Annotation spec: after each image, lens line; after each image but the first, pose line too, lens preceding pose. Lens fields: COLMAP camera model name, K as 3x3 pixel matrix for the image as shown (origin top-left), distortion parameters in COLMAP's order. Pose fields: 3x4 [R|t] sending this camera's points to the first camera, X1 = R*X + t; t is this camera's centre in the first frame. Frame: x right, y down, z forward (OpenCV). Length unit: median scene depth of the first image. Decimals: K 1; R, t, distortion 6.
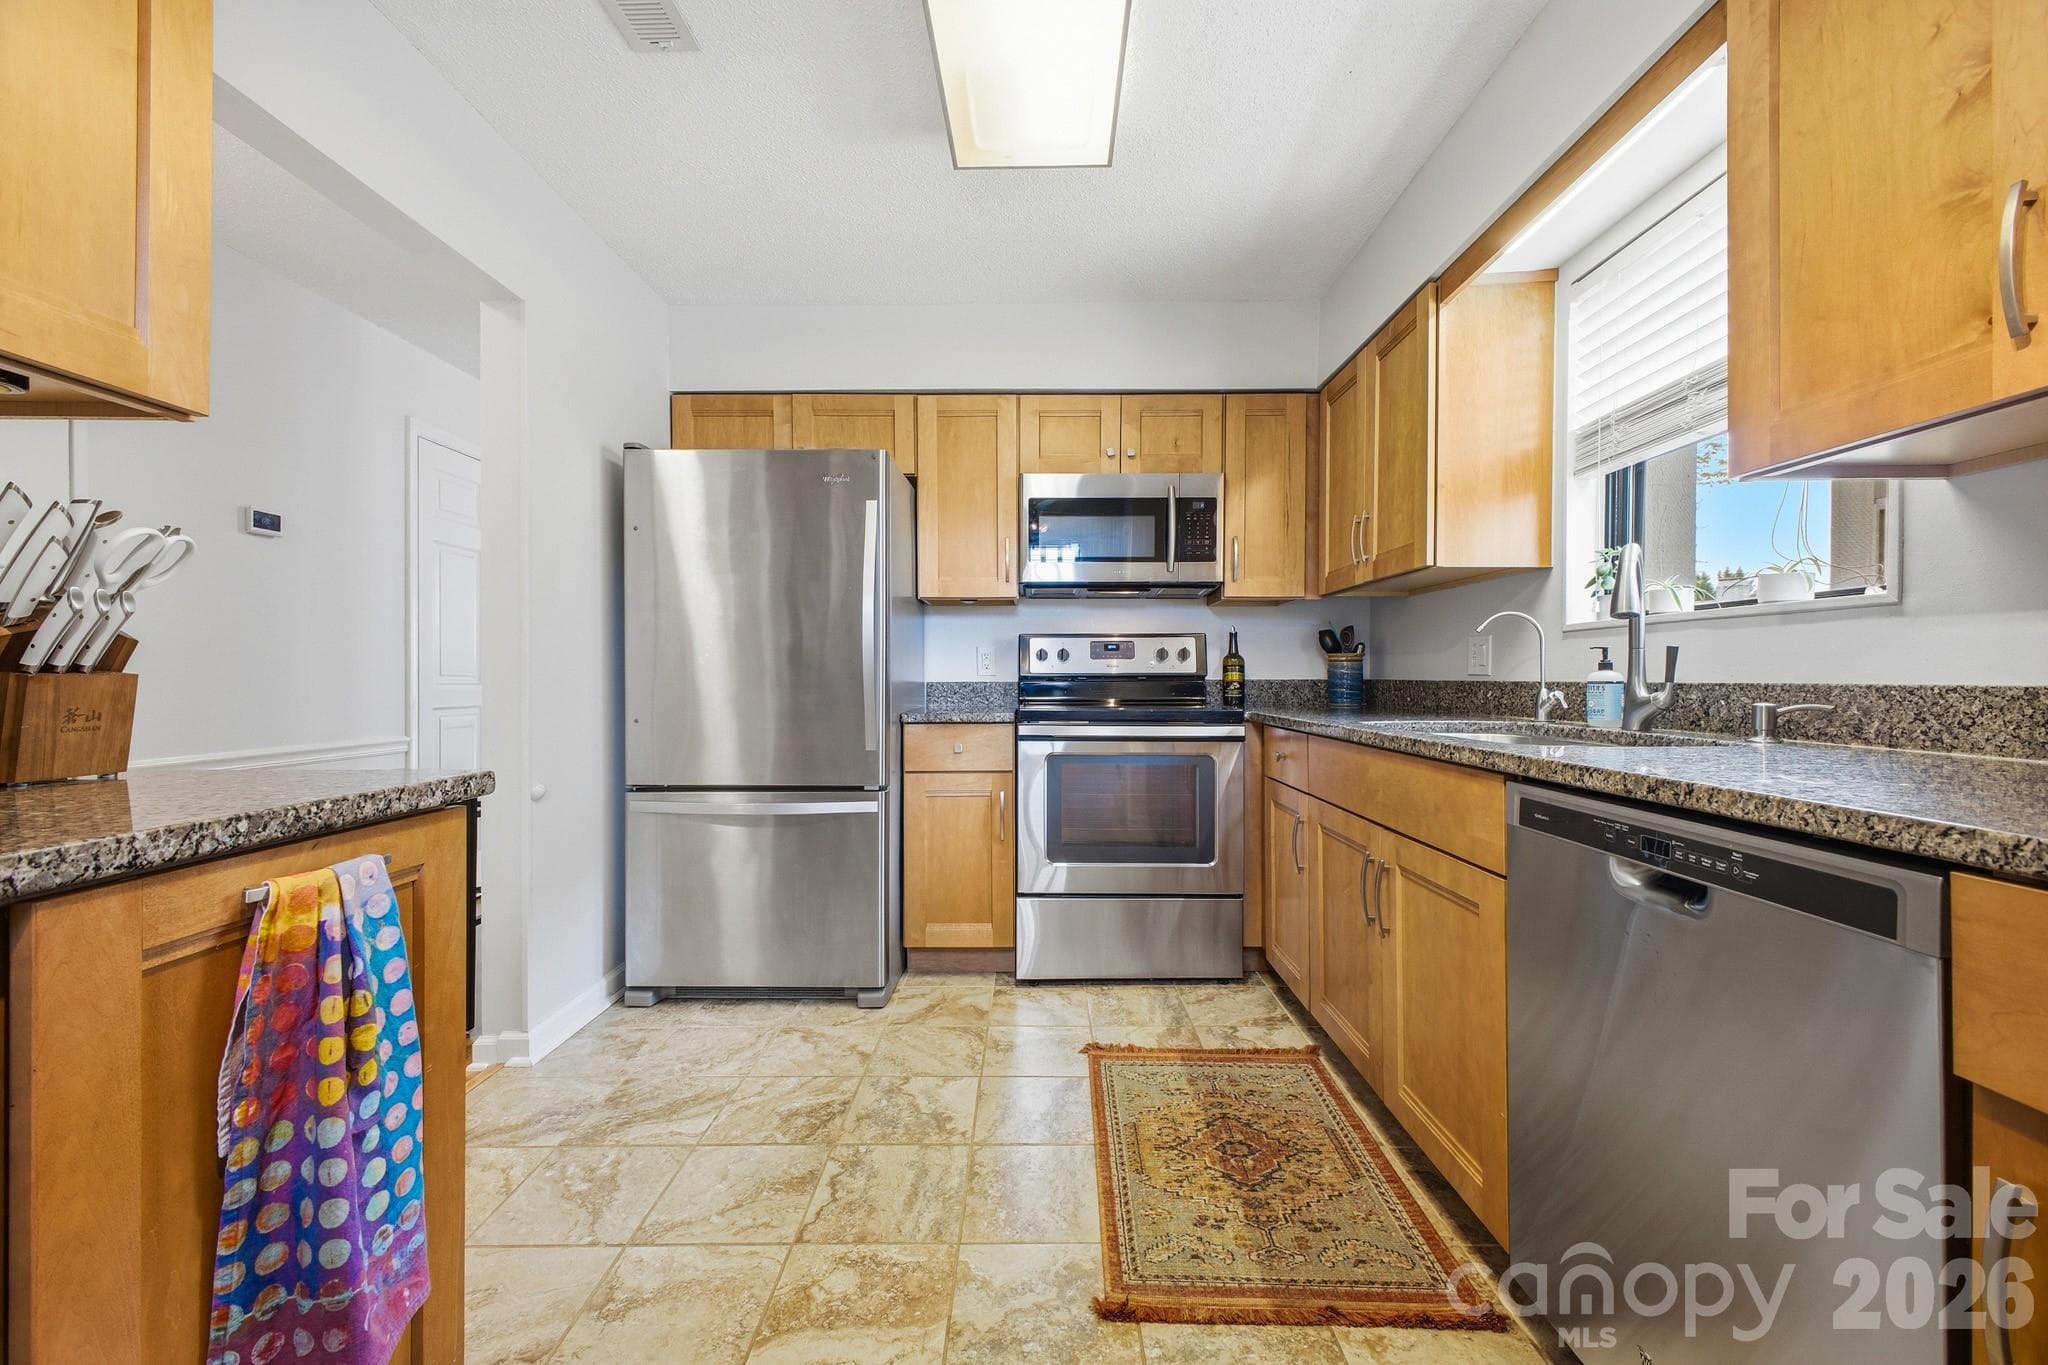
lens RADIAL K [[811.2, 0, 1029.0], [0, 811.2, 677.6], [0, 0, 1]] dist [0.014269, -0.000094]
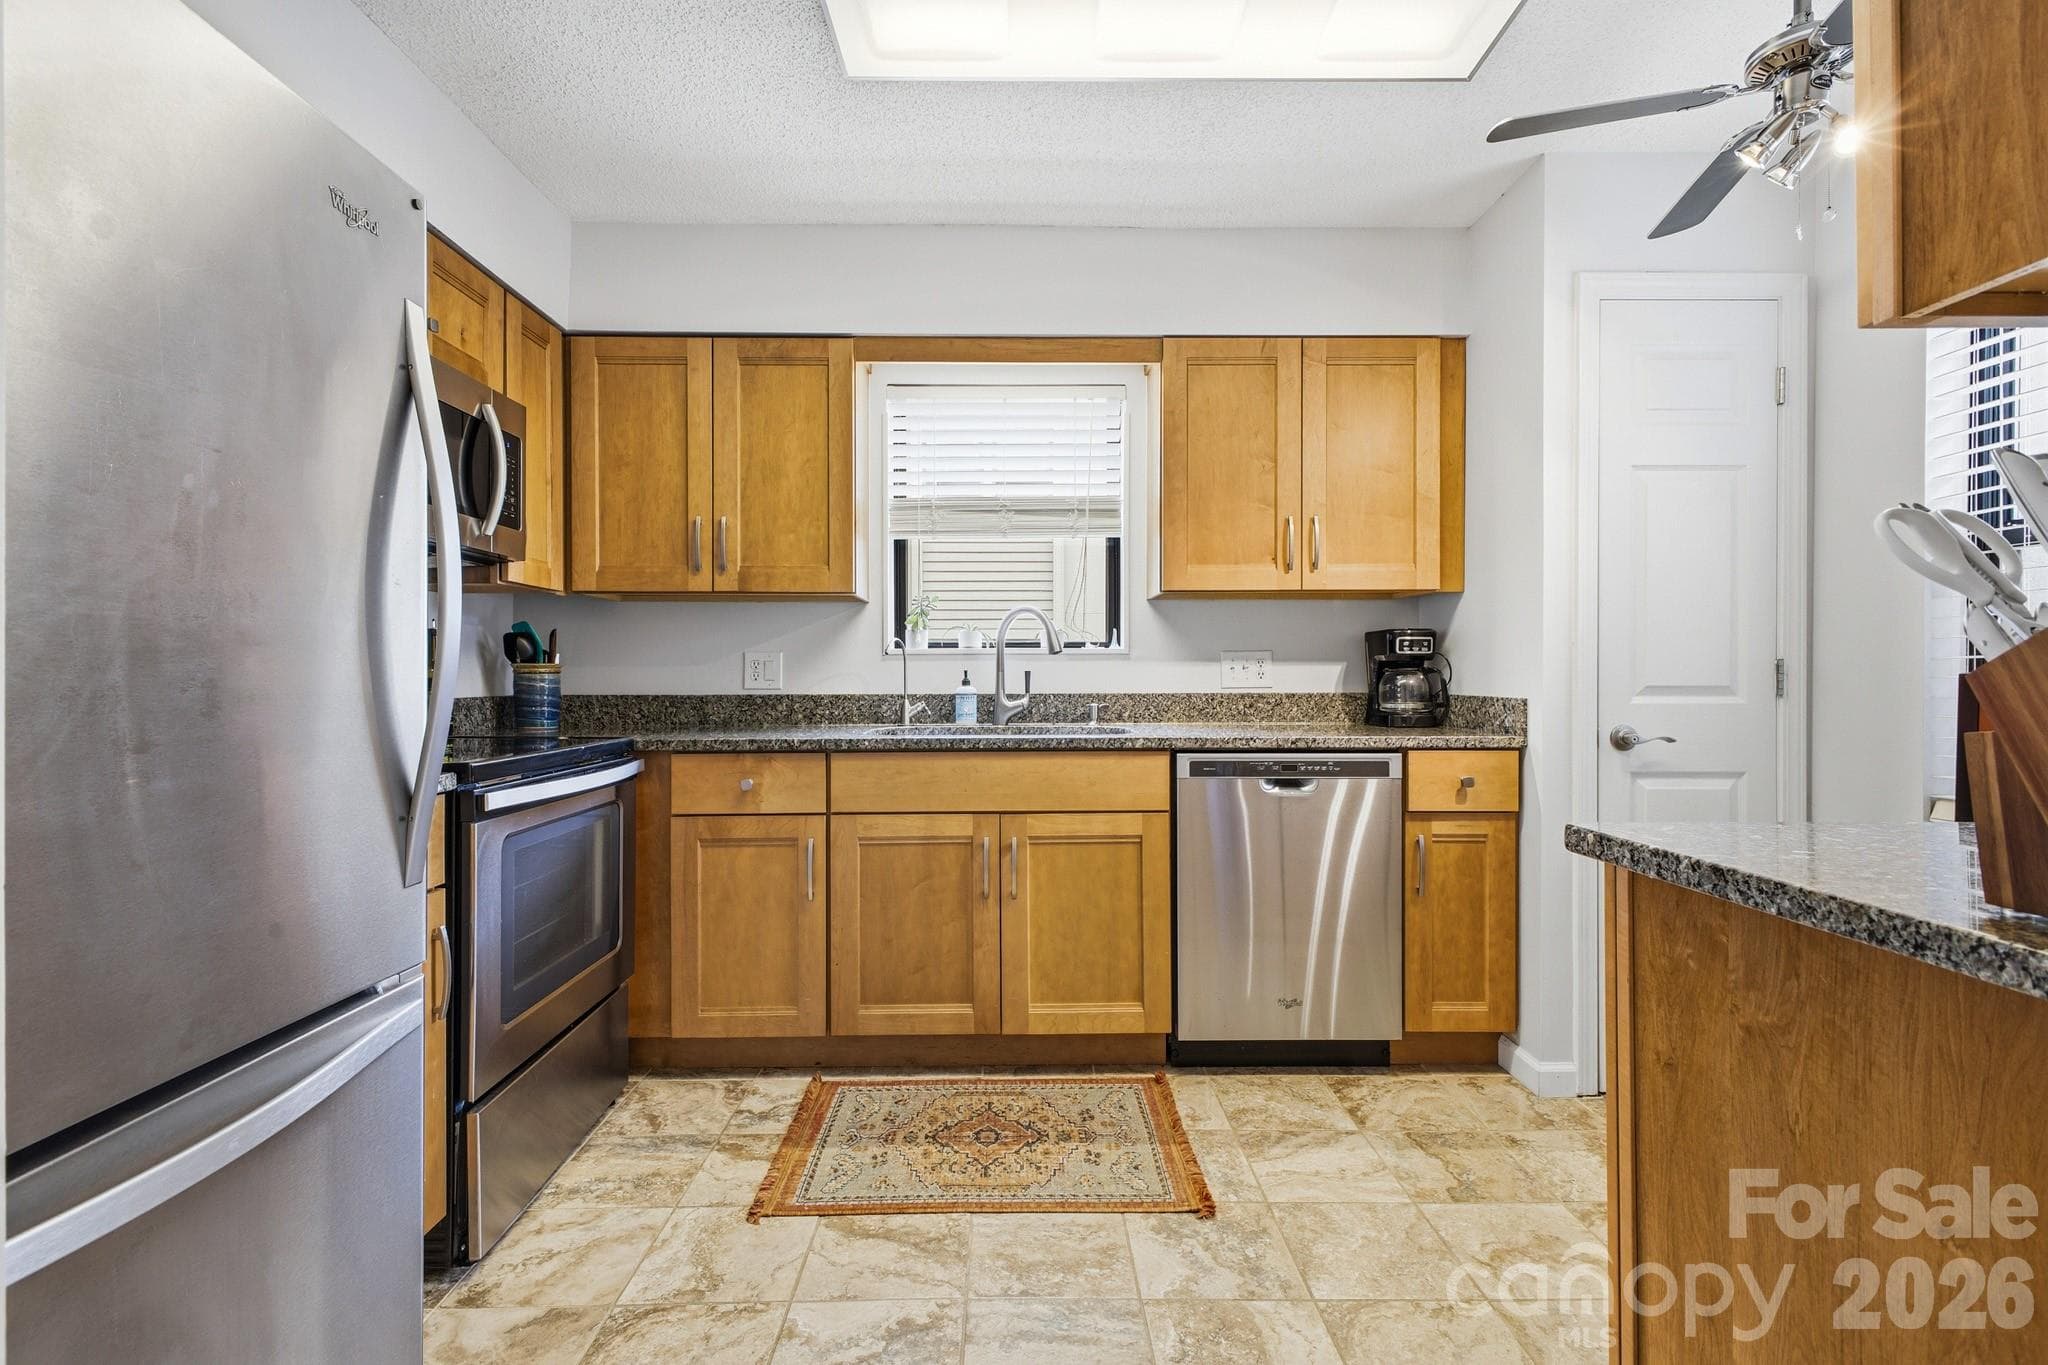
lens RADIAL K [[951.9, 0, 1026.7], [0, 951.9, 673.8], [0, 0, 1]] dist [-0.029172, -0.000651]
pose [[-0.033661, -0.003944, 0.999426, -0.970595], [0.005481, 0.999976, 0.004131, -0.036877], [-0.999418, 0.005617, -0.033638, 0.964416]]
